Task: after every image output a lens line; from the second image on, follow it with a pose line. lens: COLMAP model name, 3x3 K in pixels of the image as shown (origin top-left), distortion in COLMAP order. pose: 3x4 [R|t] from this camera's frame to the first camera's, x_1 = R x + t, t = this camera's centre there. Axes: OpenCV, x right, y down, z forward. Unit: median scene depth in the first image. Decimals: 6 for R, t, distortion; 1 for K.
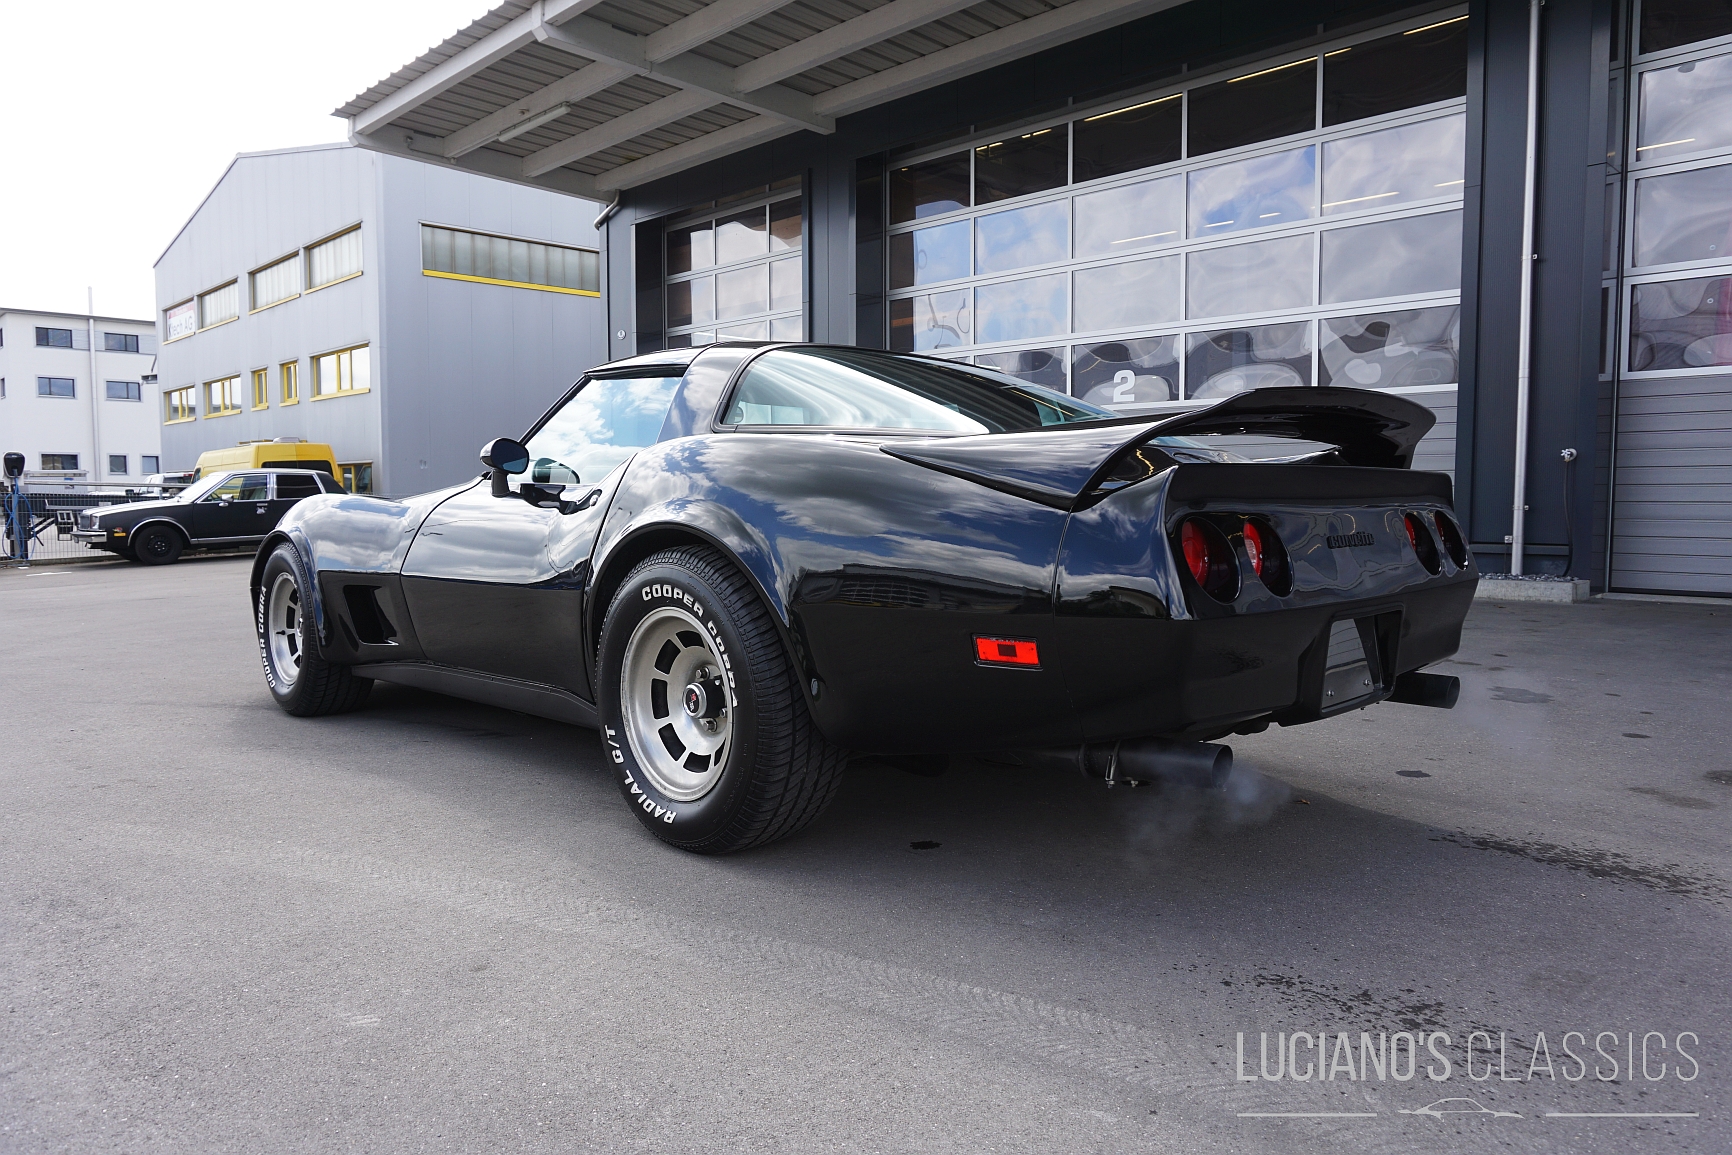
lens RADIAL K [[1168.4, 0, 869.8], [0, 1168.4, 558.9], [0, 0, 1]] dist [-0.044999, 0.031384]
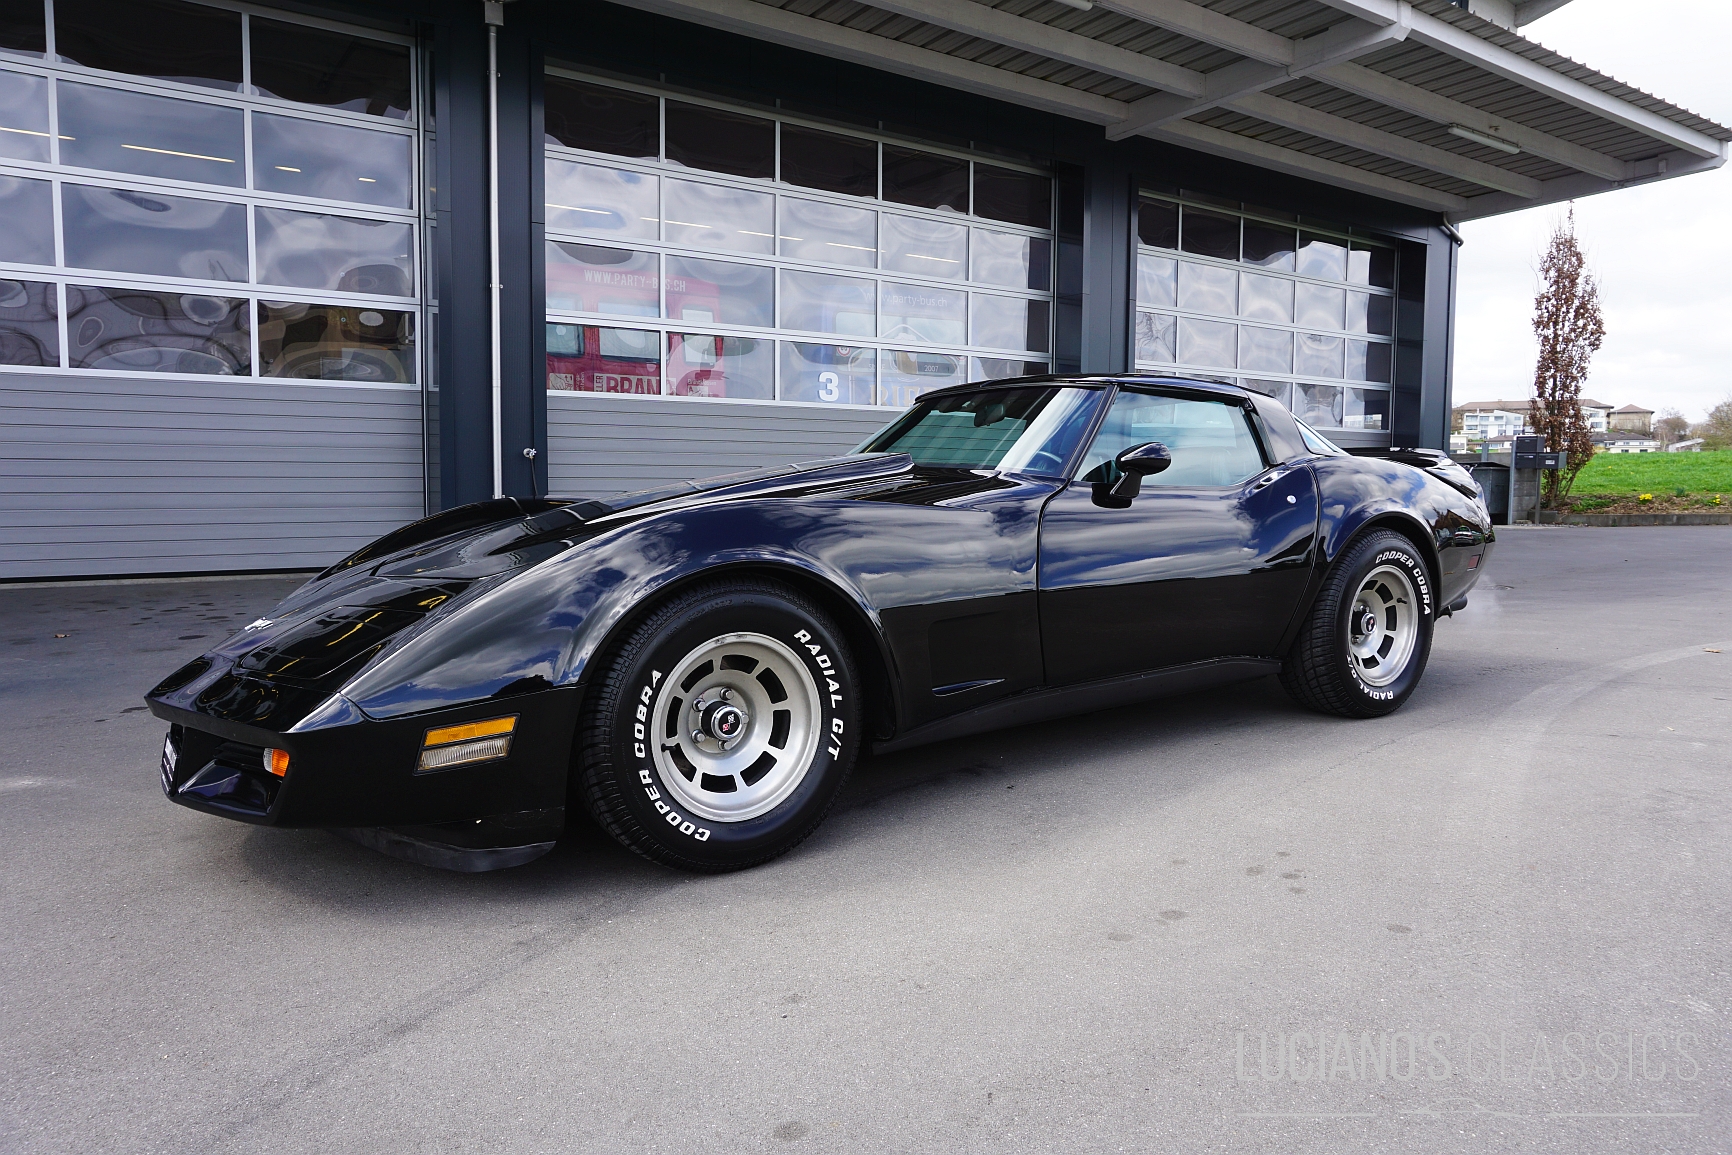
lens RADIAL K [[1168.4, 0, 866.5], [0, 1168.4, 573.8], [0, 0, 1]] dist [-0.044999, 0.031384]
pose [[0.160464, -0.075369, 0.984160, -1.712381], [0.050886, 0.996386, 0.068008, -0.083937], [-0.985729, 0.039167, 0.163719, 1.338195]]
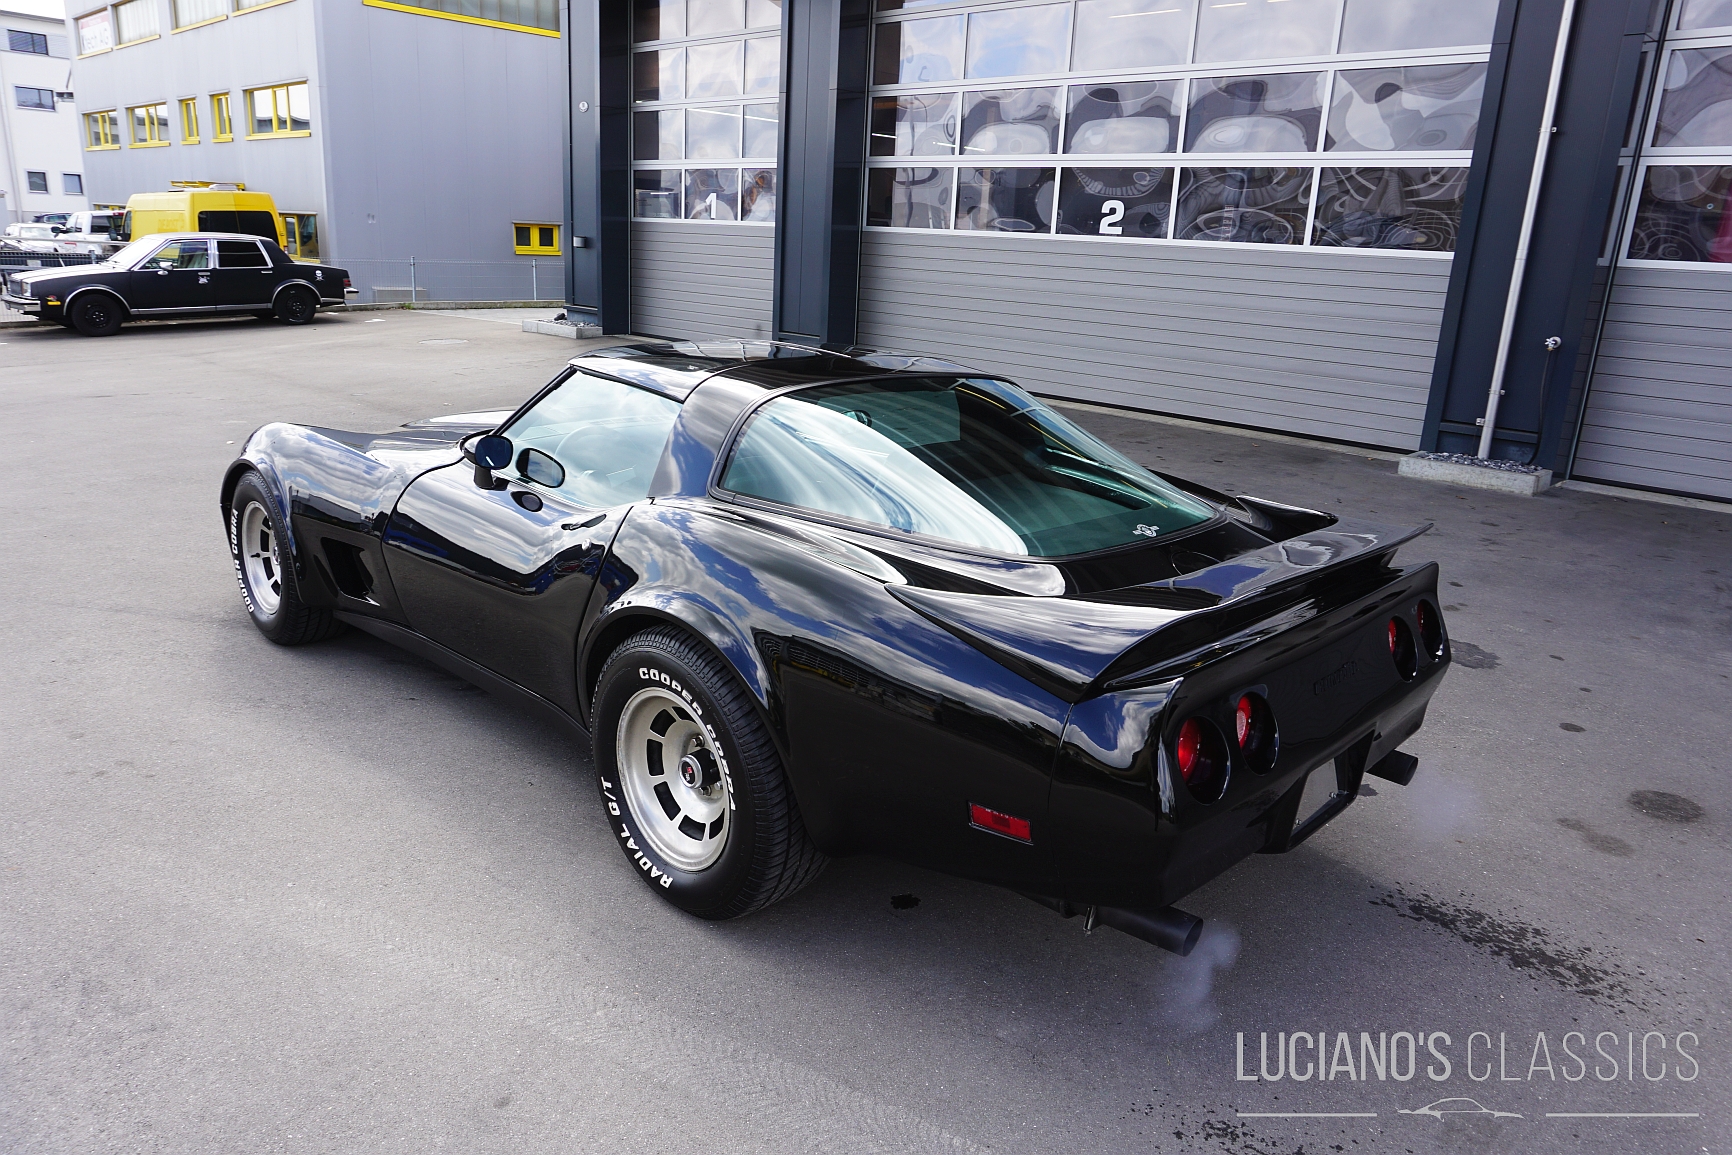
lens RADIAL K [[1168.4, 0, 867.7], [0, 1168.4, 564.7], [0, 0, 1]] dist [-0.044999, 0.031384]
pose [[0.998537, 0.038468, 0.037989, -0.037679], [-0.045771, 0.975478, 0.215287, -0.272072], [-0.028775, -0.216711, 0.975812, 0.026108]]
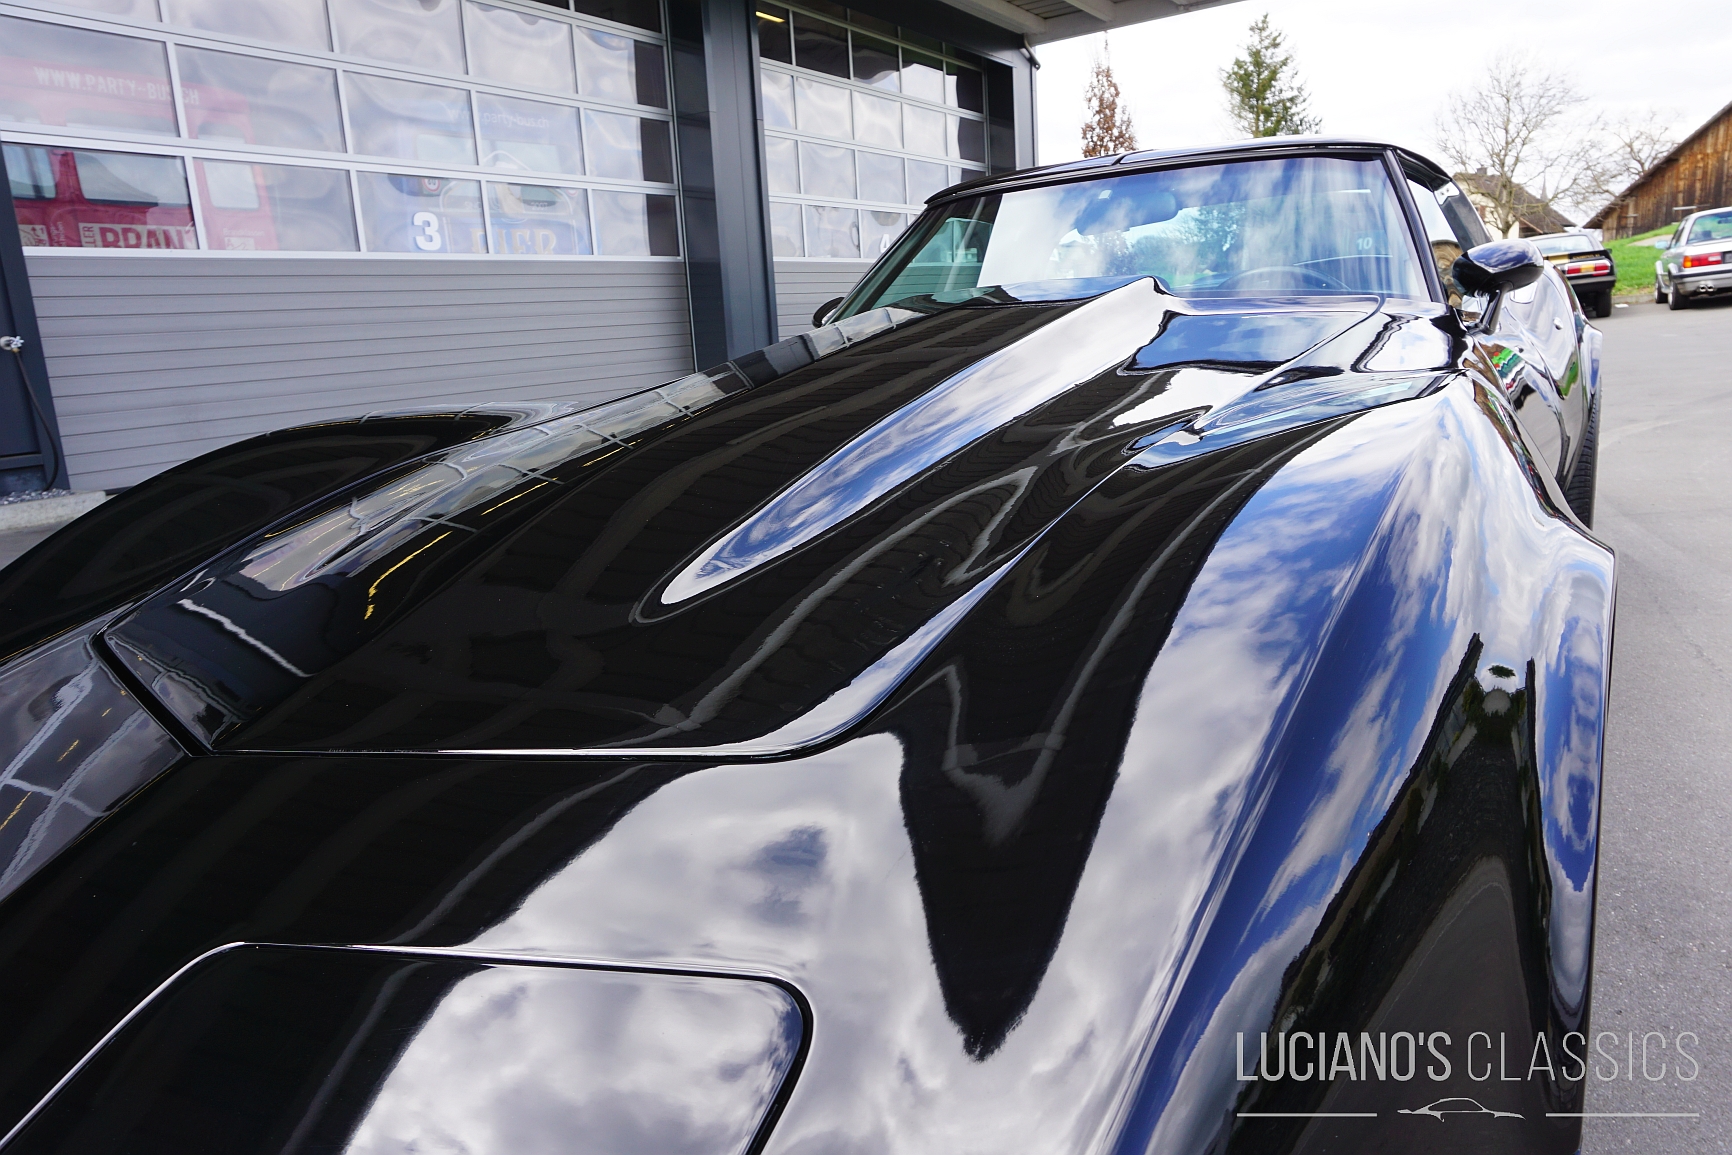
lens RADIAL K [[1168.4, 0, 862.5], [0, 1168.4, 572.3], [0, 0, 1]] dist [-0.044999, 0.031384]
pose [[-0.247750, -0.186359, 0.950732, -1.060257], [0.114358, 0.968840, 0.219709, -0.127451], [-0.962051, 0.163156, -0.218718, 1.867094]]
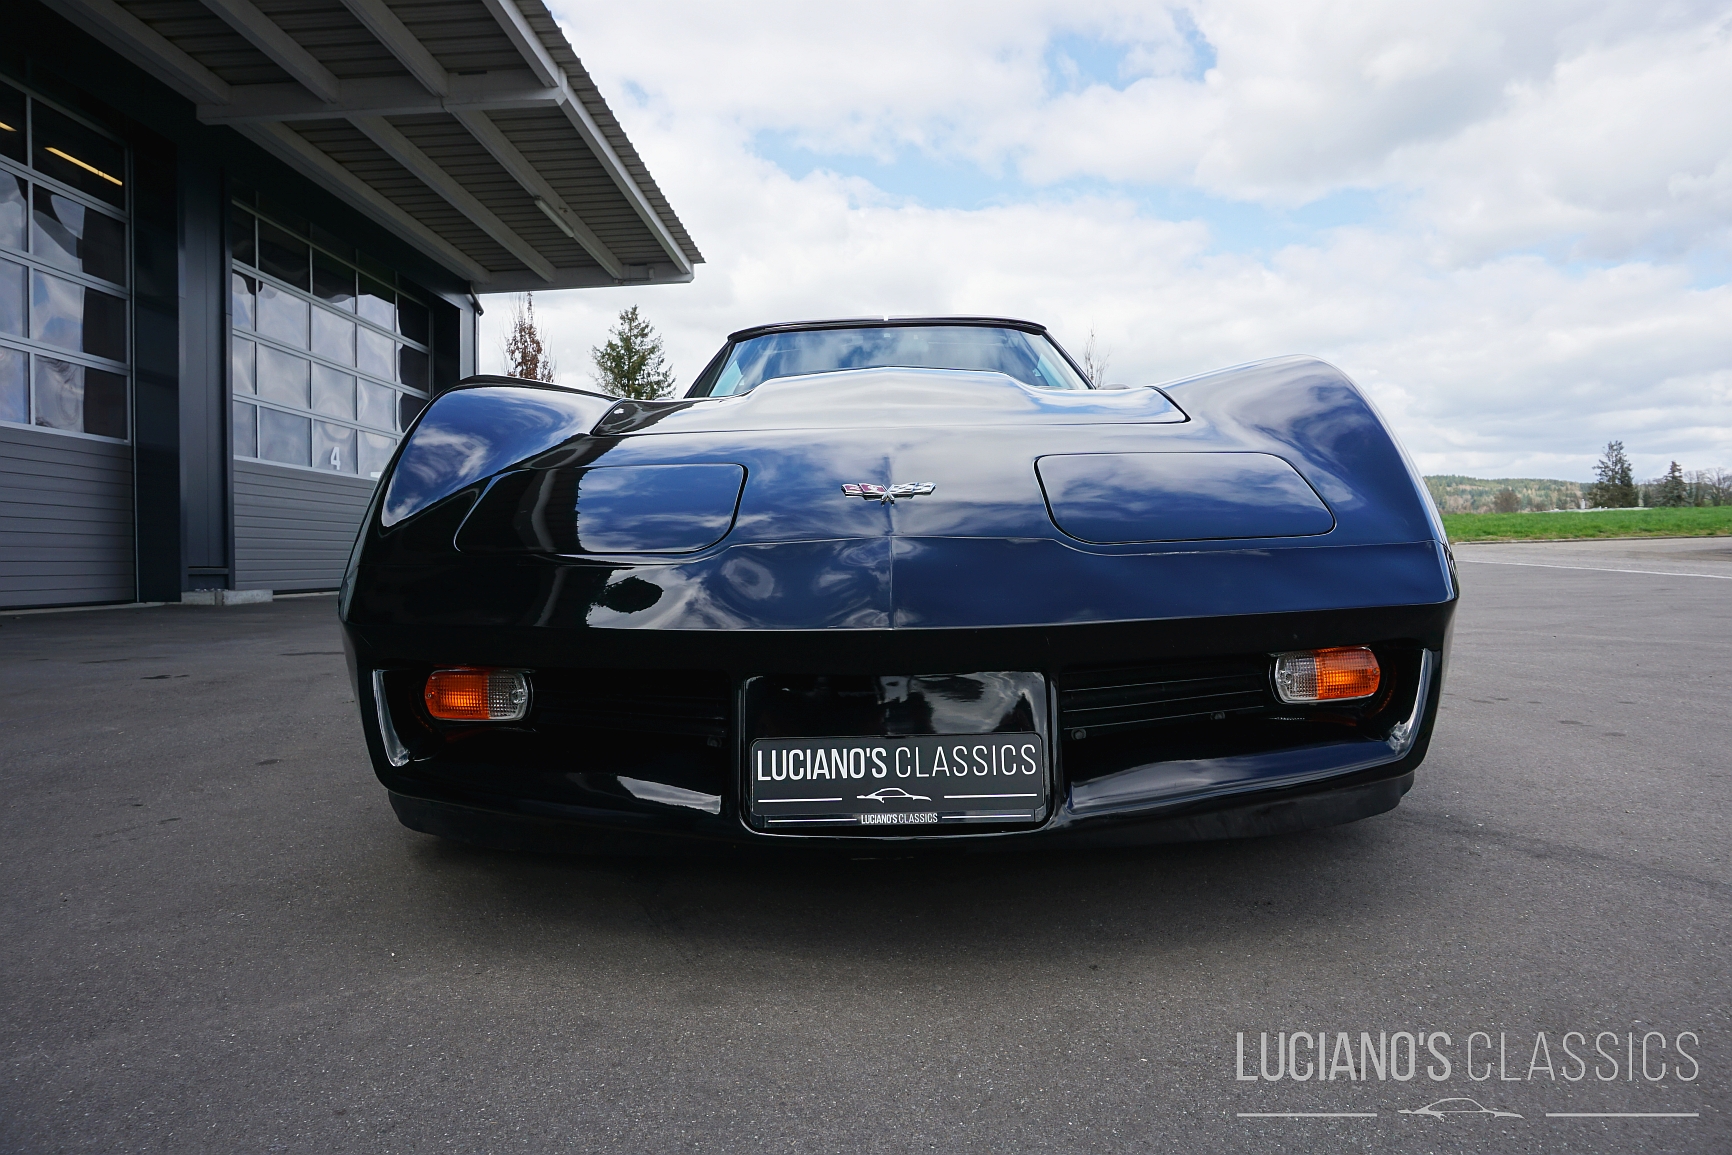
lens RADIAL K [[1168.4, 0, 865.9], [0, 1168.4, 574.0], [0, 0, 1]] dist [-0.044999, 0.031384]
pose [[-0.705922, 0.003189, 0.708282, -1.145290], [0.053500, 0.997373, 0.048831, 0.014480], [-0.706266, 0.072364, -0.704238, 2.428147]]
